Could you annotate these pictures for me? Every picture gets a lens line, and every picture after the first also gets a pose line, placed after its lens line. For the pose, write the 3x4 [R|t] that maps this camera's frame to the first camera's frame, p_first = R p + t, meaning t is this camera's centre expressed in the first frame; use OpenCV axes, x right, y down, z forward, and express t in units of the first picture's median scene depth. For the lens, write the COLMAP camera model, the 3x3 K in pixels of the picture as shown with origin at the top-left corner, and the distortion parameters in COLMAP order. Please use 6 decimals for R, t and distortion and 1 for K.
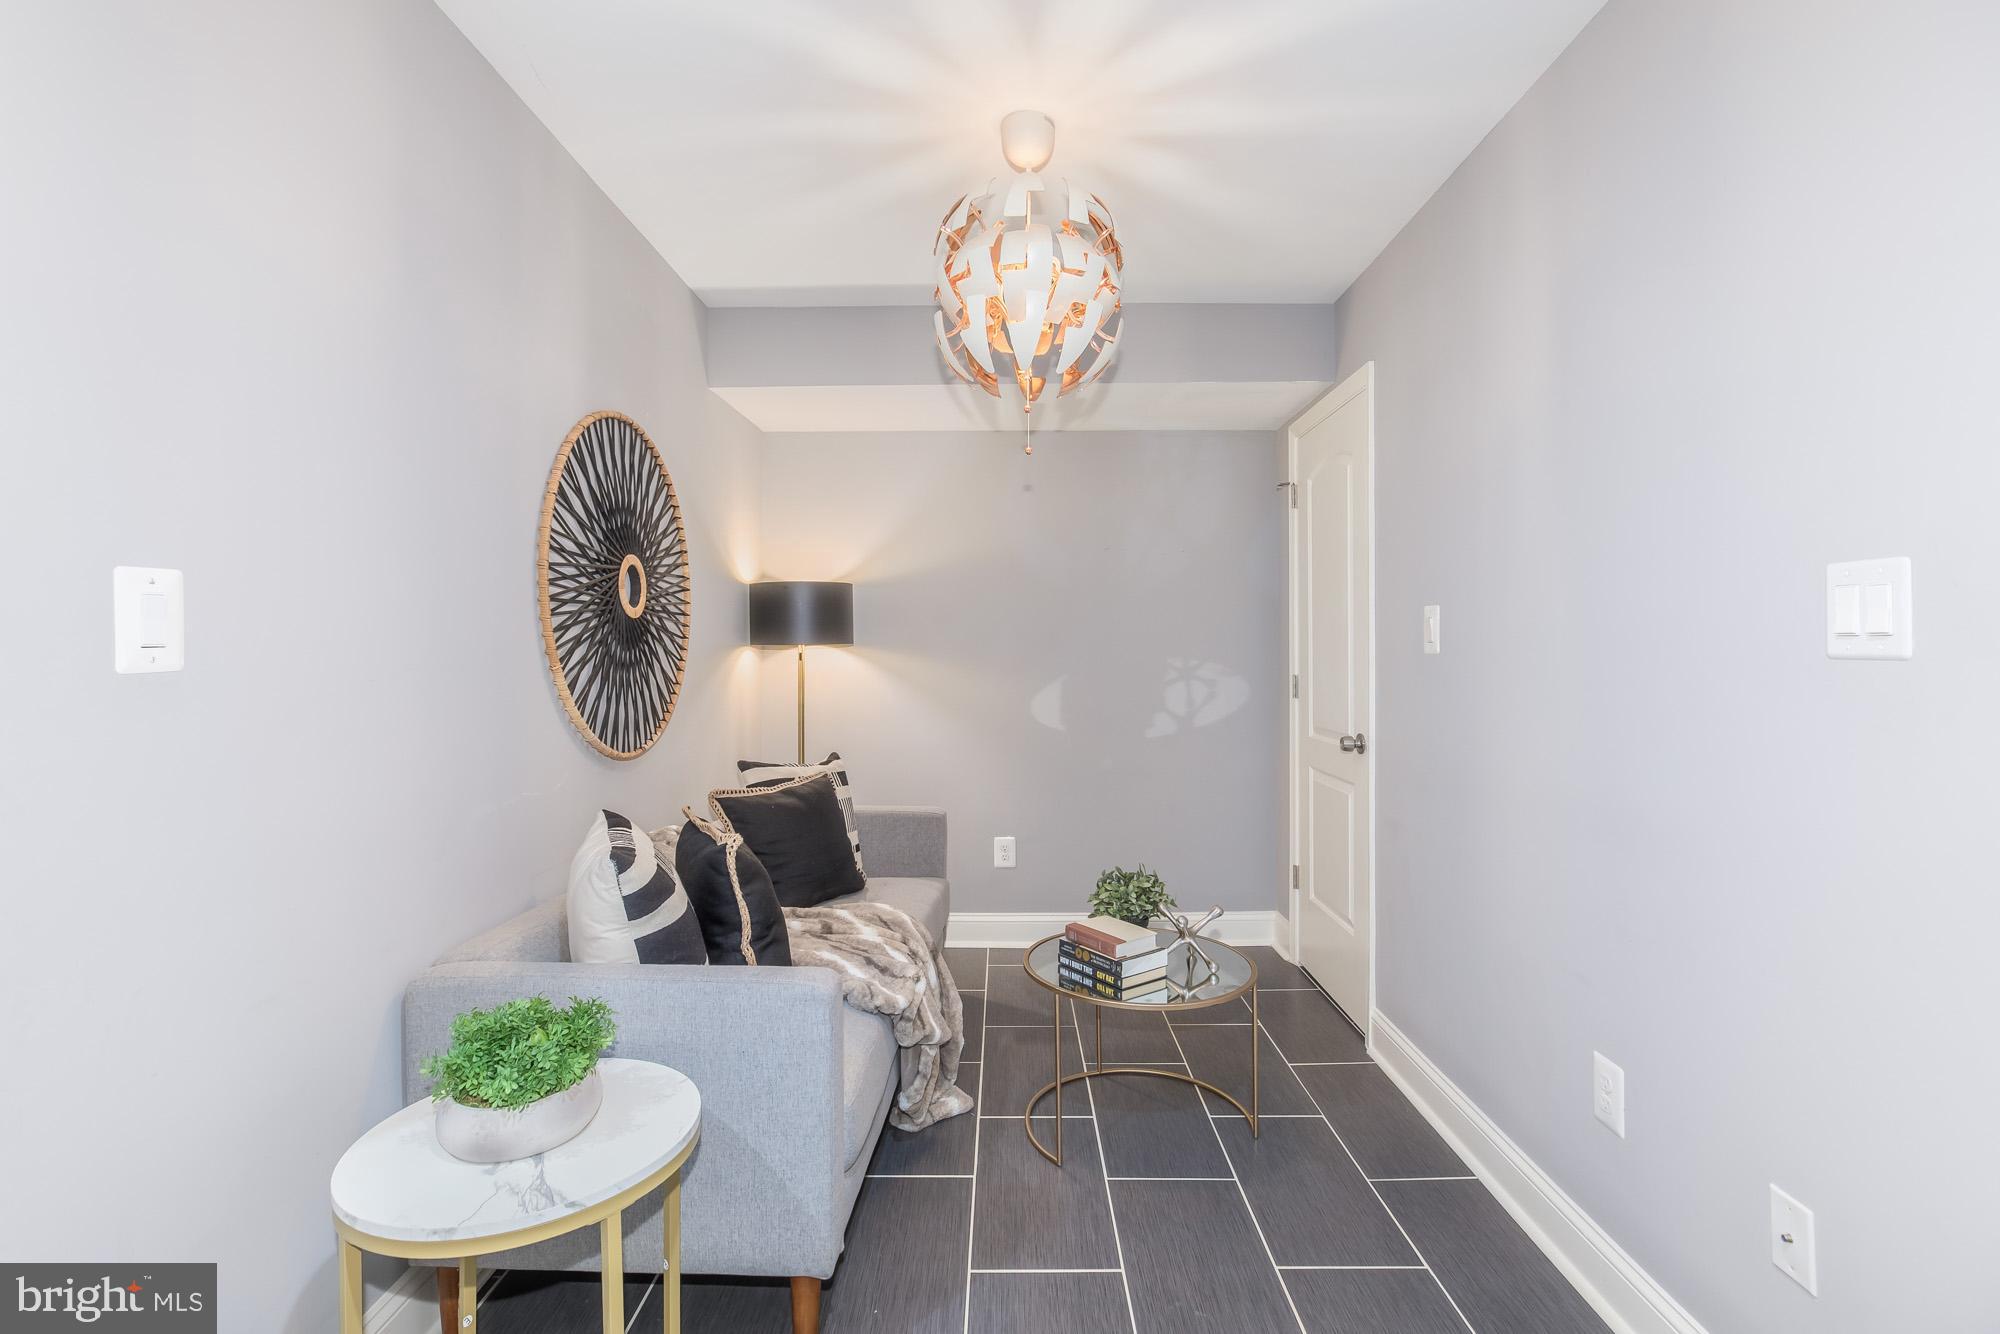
lens RADIAL K [[908.4, 0, 996.9], [0, 908.4, 638.6], [0, 0, 1]] dist [-0.001044, 0.000459]
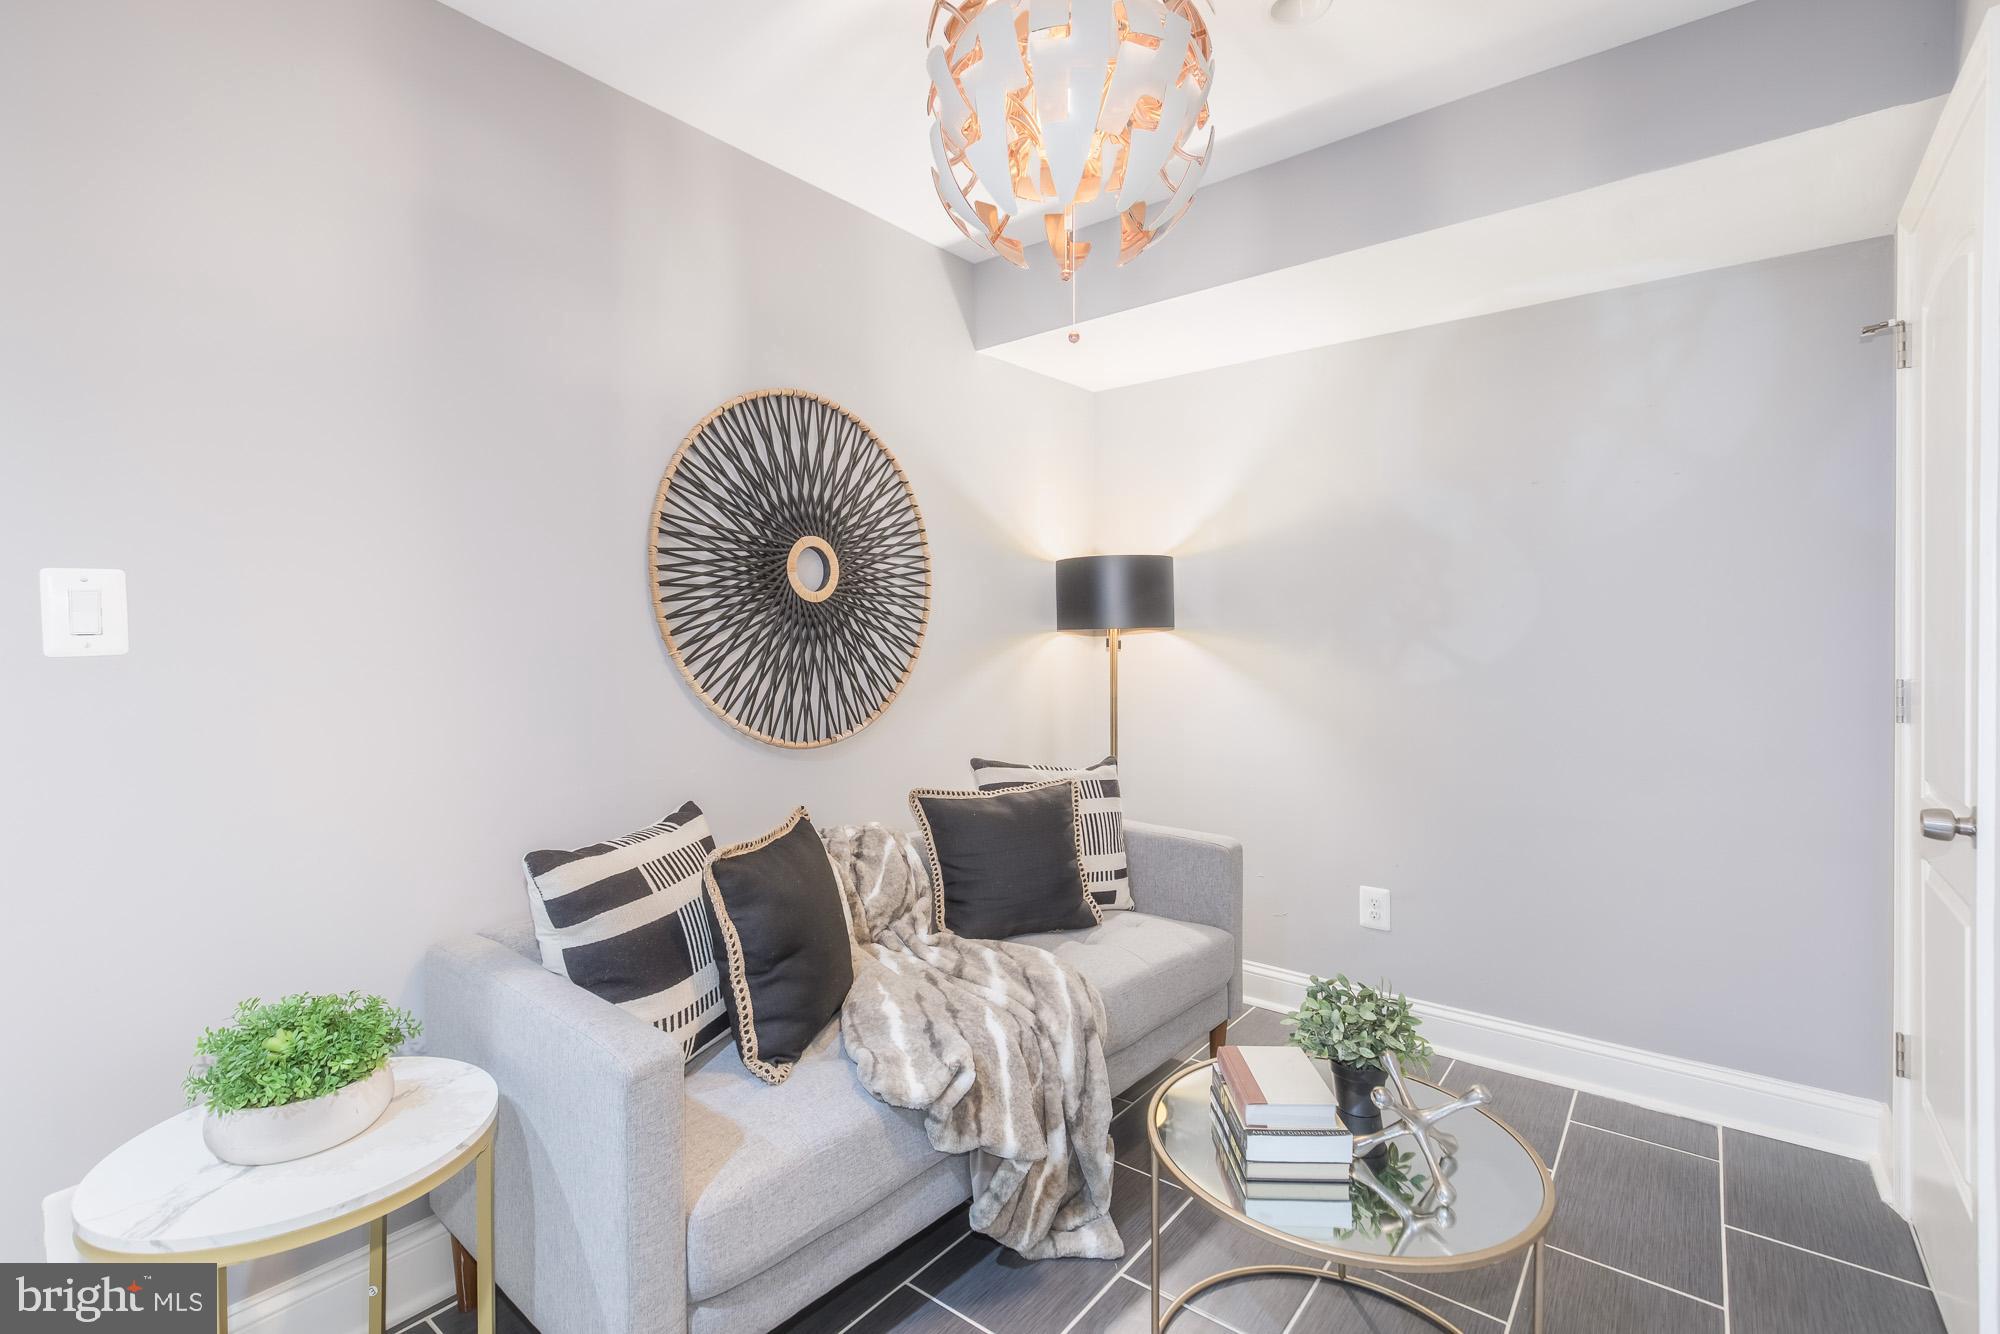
lens RADIAL K [[908.4, 0, 996.9], [0, 908.4, 638.6], [0, 0, 1]] dist [-0.001044, 0.000459]
pose [[0.788641, -0.000589, -0.614853, 0.321986], [0.010677, 0.999862, 0.012738, 0.005257], [0.614761, -0.016610, 0.788539, 0.341923]]
